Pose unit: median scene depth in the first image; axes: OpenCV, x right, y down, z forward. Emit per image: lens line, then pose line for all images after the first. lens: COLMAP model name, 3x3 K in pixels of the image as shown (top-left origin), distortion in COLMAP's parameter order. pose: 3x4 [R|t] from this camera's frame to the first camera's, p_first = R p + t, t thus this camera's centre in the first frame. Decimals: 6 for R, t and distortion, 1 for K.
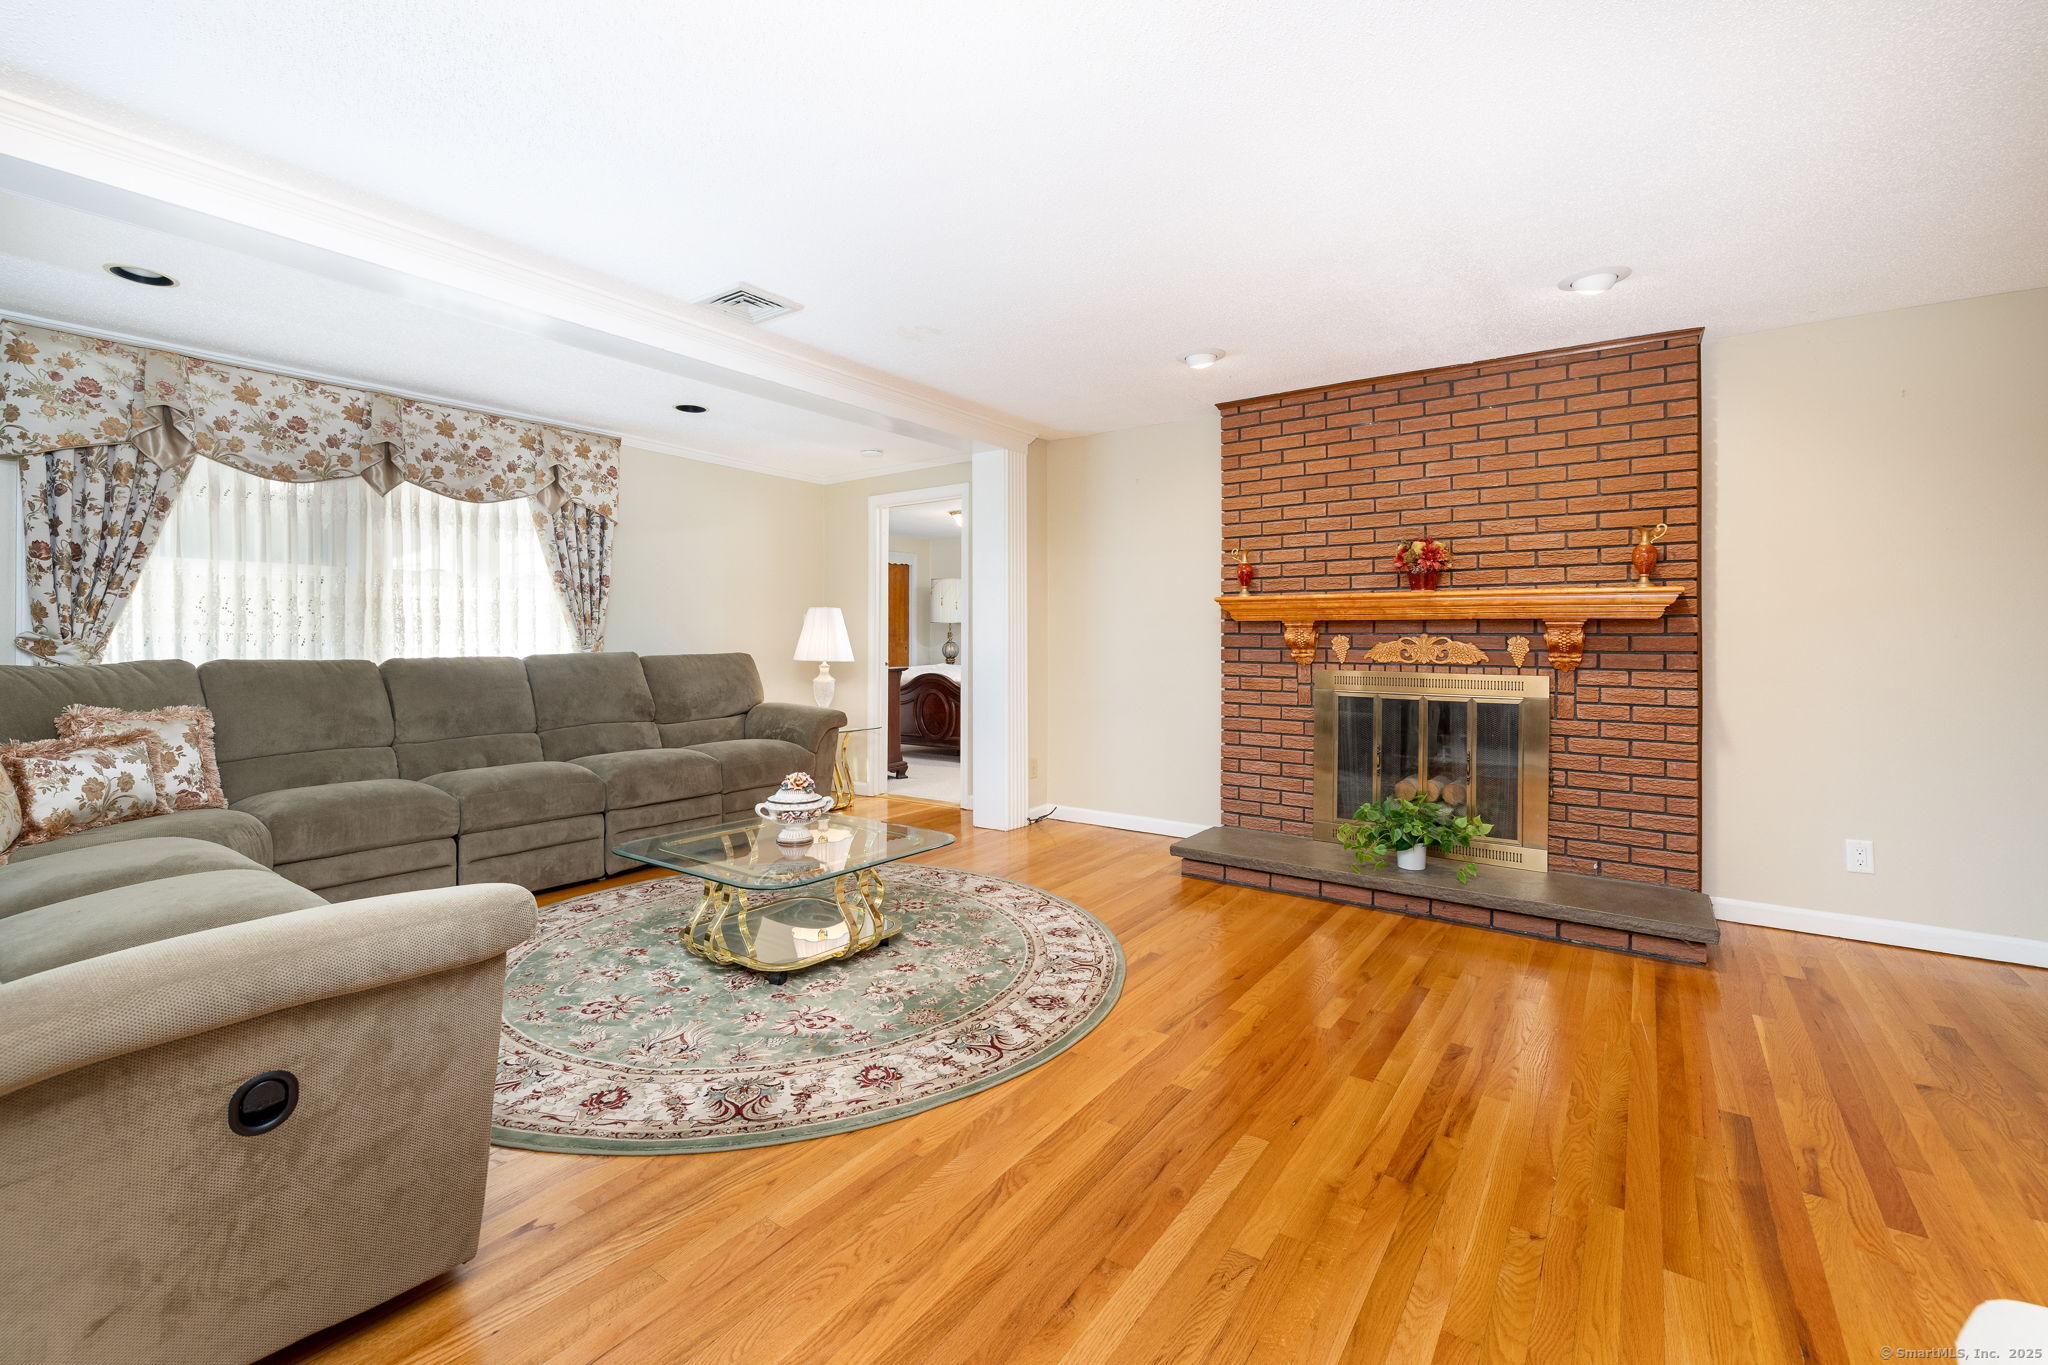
lens RADIAL K [[877.8, 0, 1039.4], [0, 877.8, 641.5], [0, 0, 1]] dist [-0.000326, 0.000658]
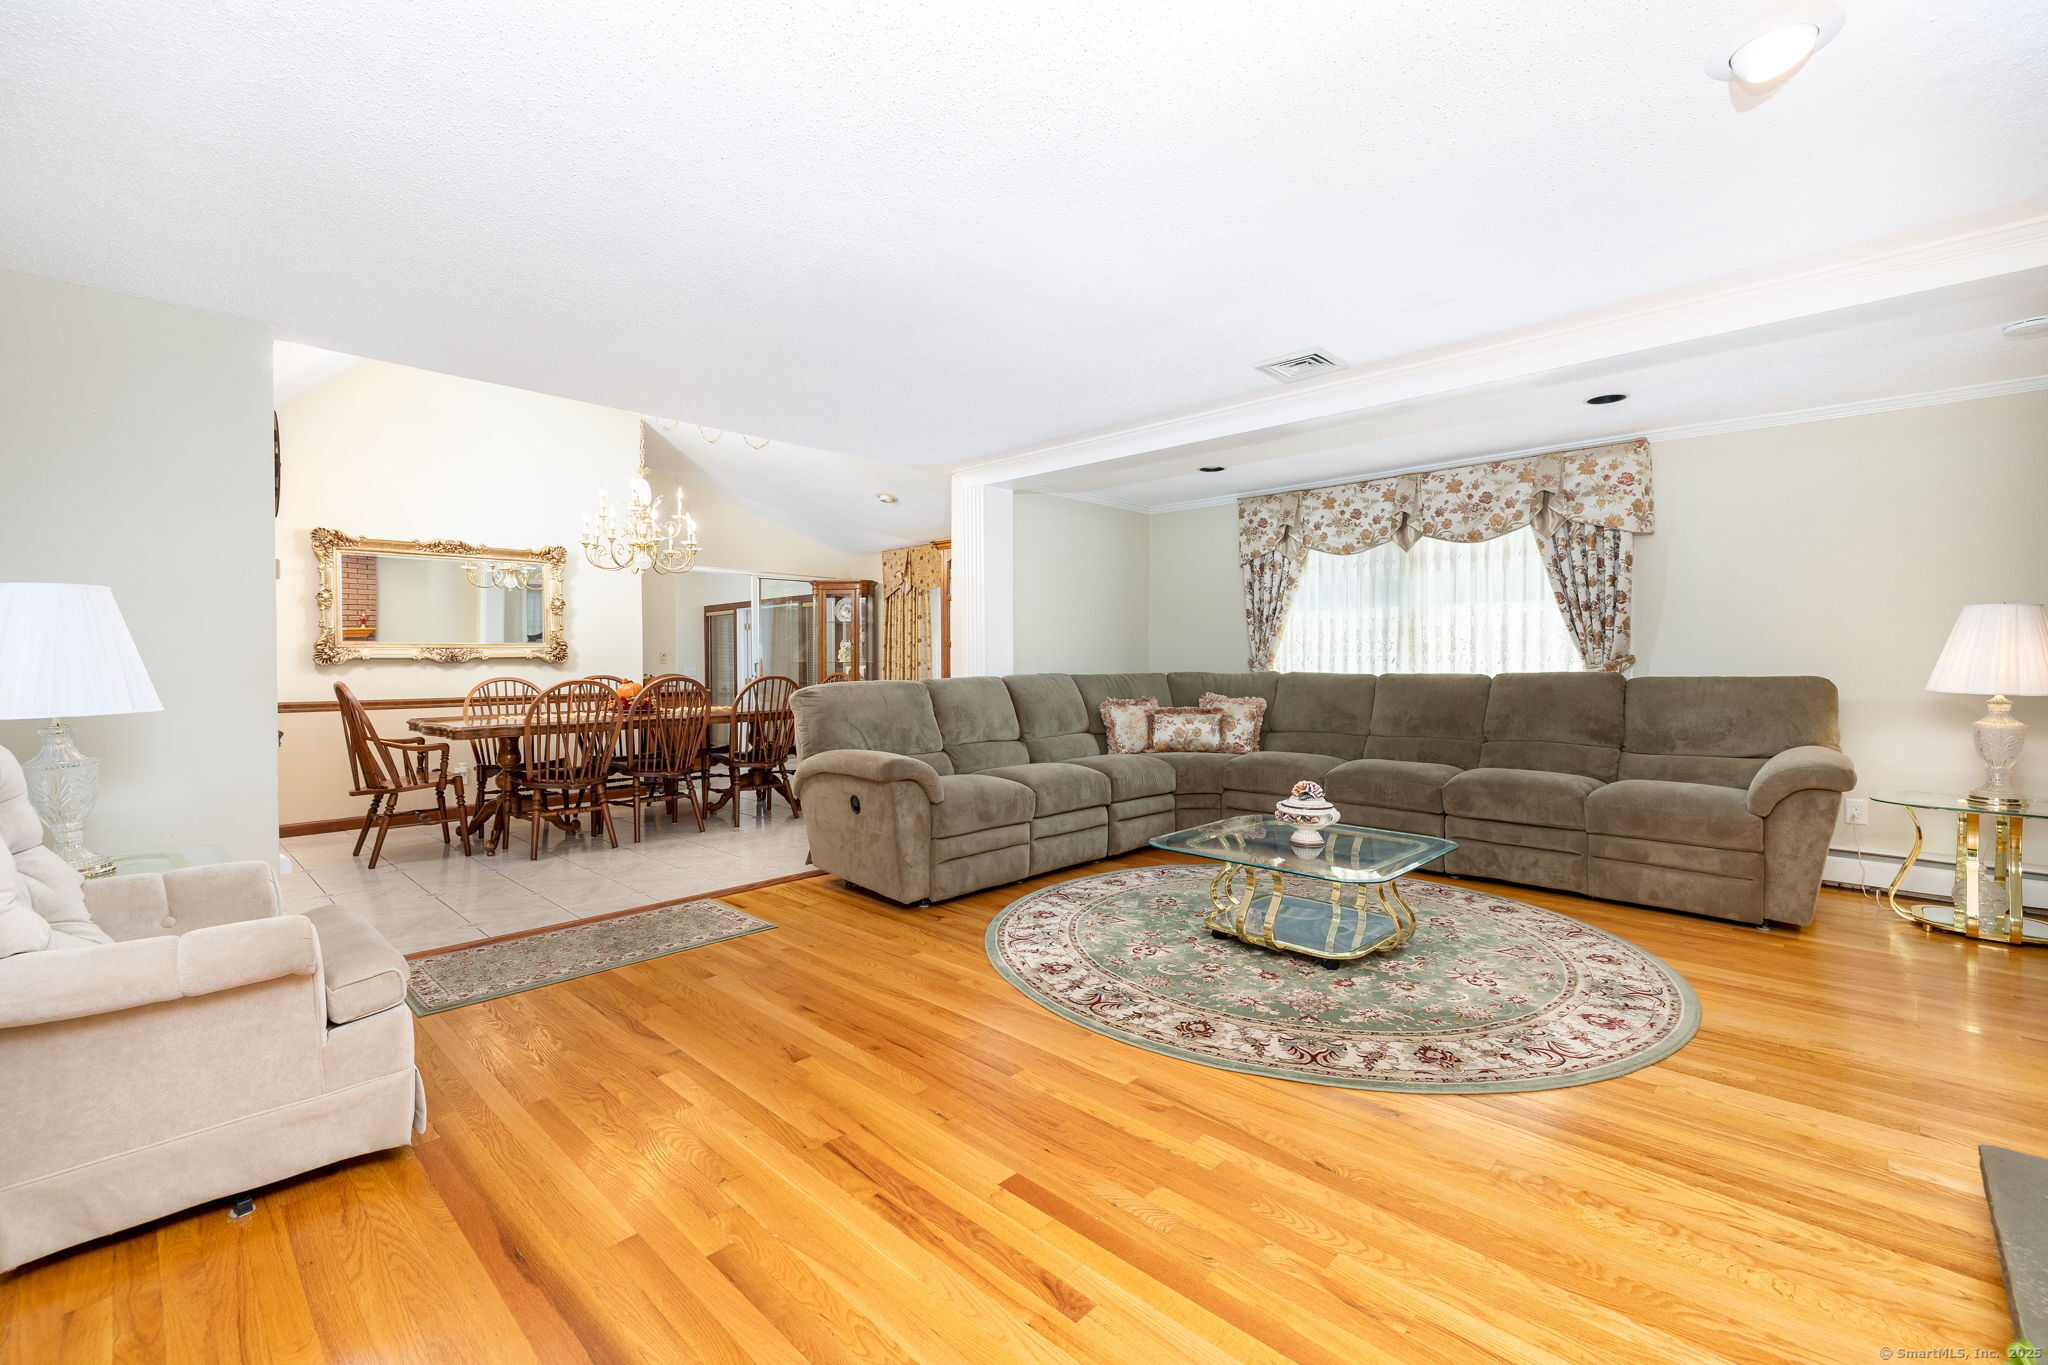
lens RADIAL K [[877.8, 0, 1027.1], [0, 877.8, 678.4], [0, 0, 1]] dist [-0.000326, 0.000658]
pose [[-0.153566, 0.018850, -0.987959, 0.800936], [-0.000620, 0.999816, 0.019173, 0.001584], [0.988138, 0.003557, -0.153526, 0.774175]]
